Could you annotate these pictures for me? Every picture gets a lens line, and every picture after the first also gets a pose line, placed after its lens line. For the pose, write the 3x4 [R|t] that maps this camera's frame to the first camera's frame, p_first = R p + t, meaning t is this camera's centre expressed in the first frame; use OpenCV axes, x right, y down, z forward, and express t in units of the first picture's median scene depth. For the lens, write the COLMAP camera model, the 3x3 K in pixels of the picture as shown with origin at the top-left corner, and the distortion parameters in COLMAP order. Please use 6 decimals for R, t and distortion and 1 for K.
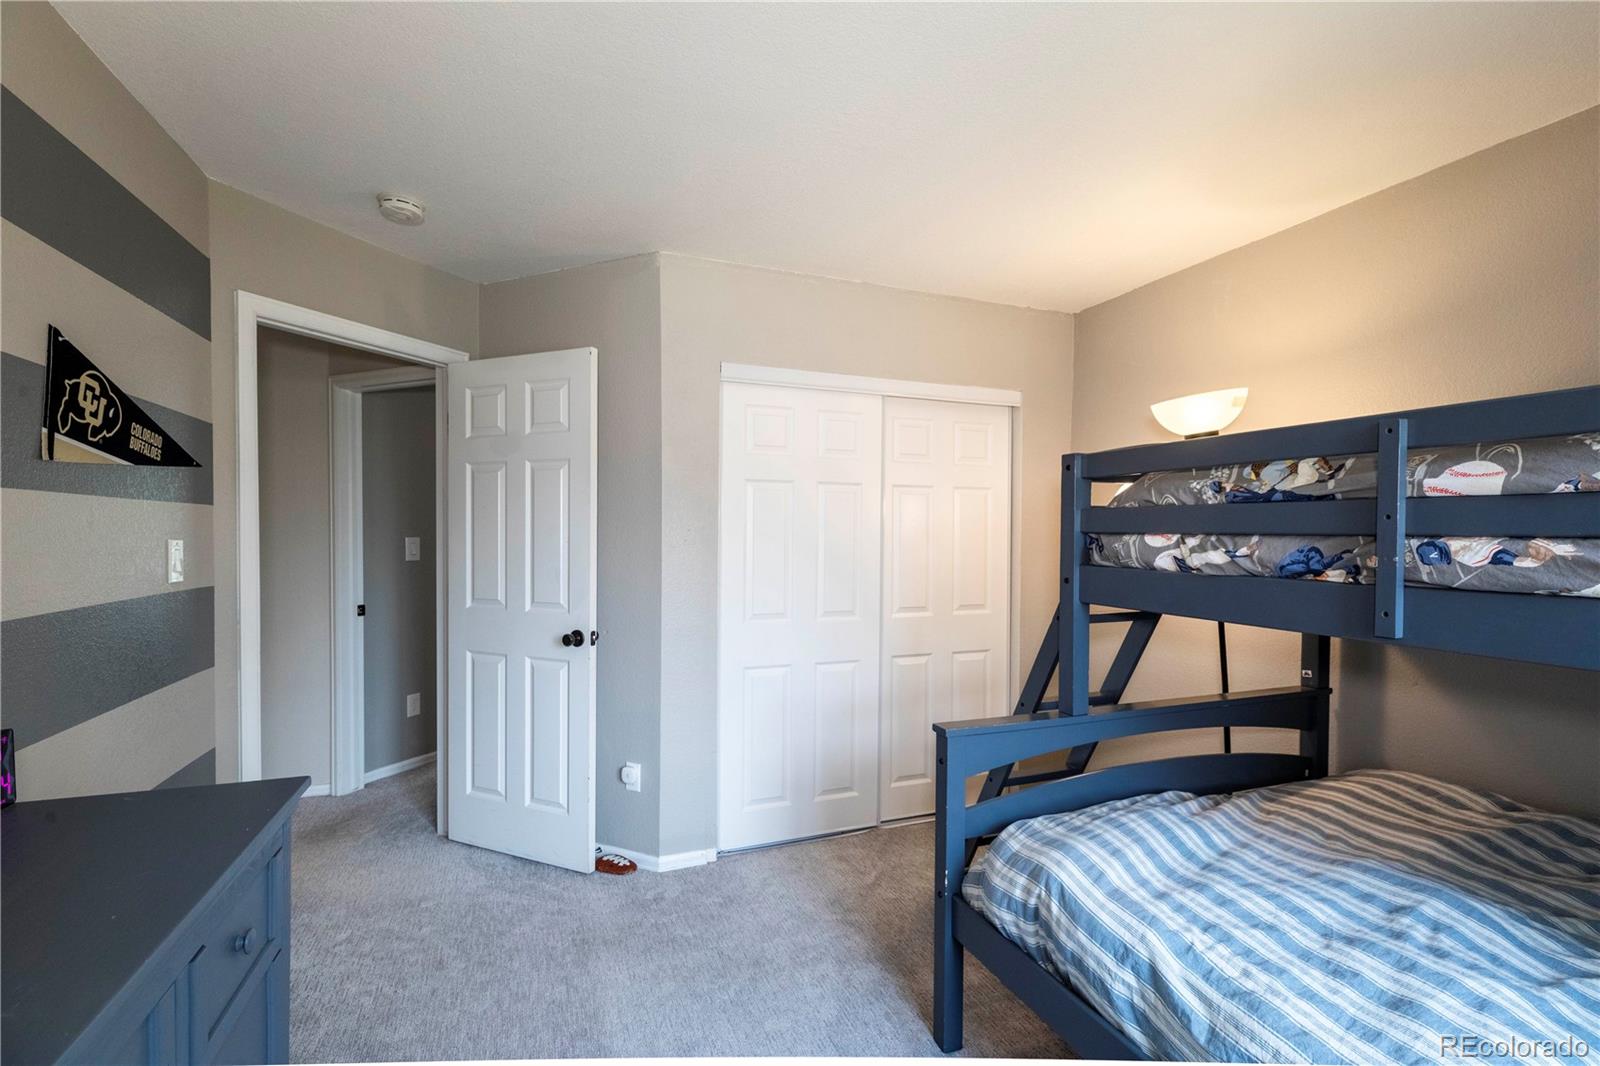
lens RADIAL K [[715.3, 0, 802.1], [0, 715.3, 534.5], [0, 0, 1]] dist [0.006395, -0.001307]
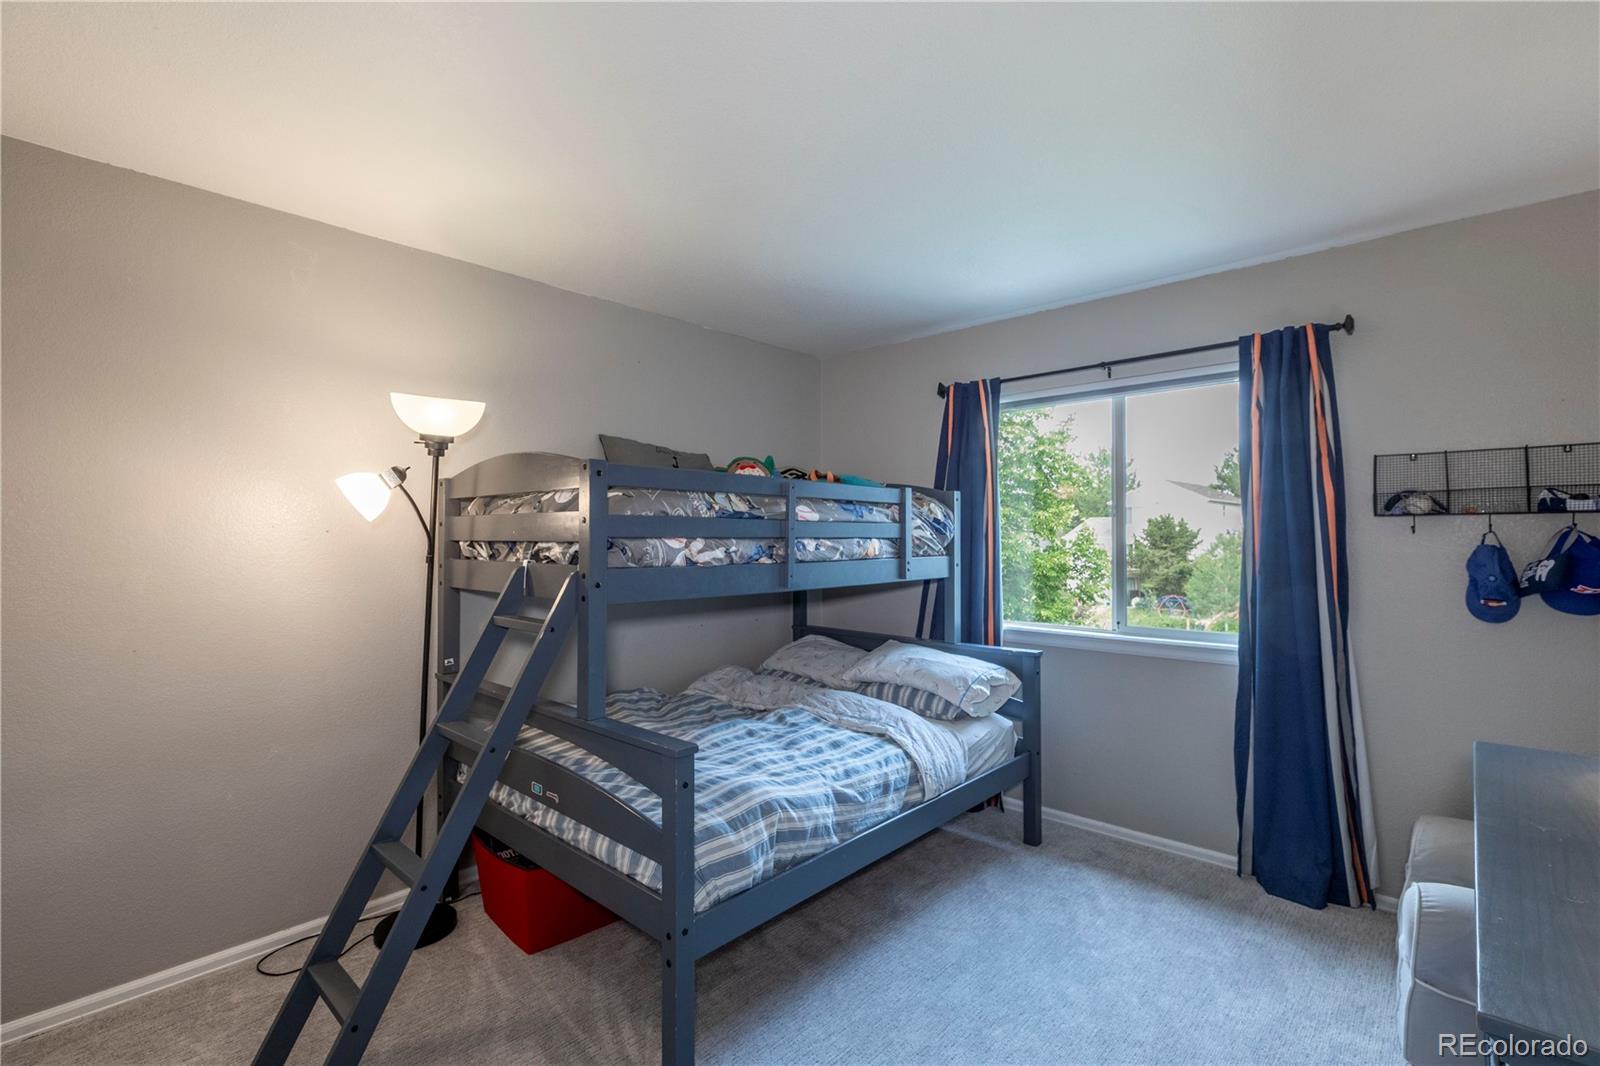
lens RADIAL K [[715.3, 0, 802.3], [0, 715.3, 536.2], [0, 0, 1]] dist [0.006395, -0.001307]
pose [[-0.439048, 0.002210, 0.898461, -0.851298], [0.006124, 0.999981, 0.000533, -0.004257], [-0.898443, 0.005736, -0.439054, 1.539201]]
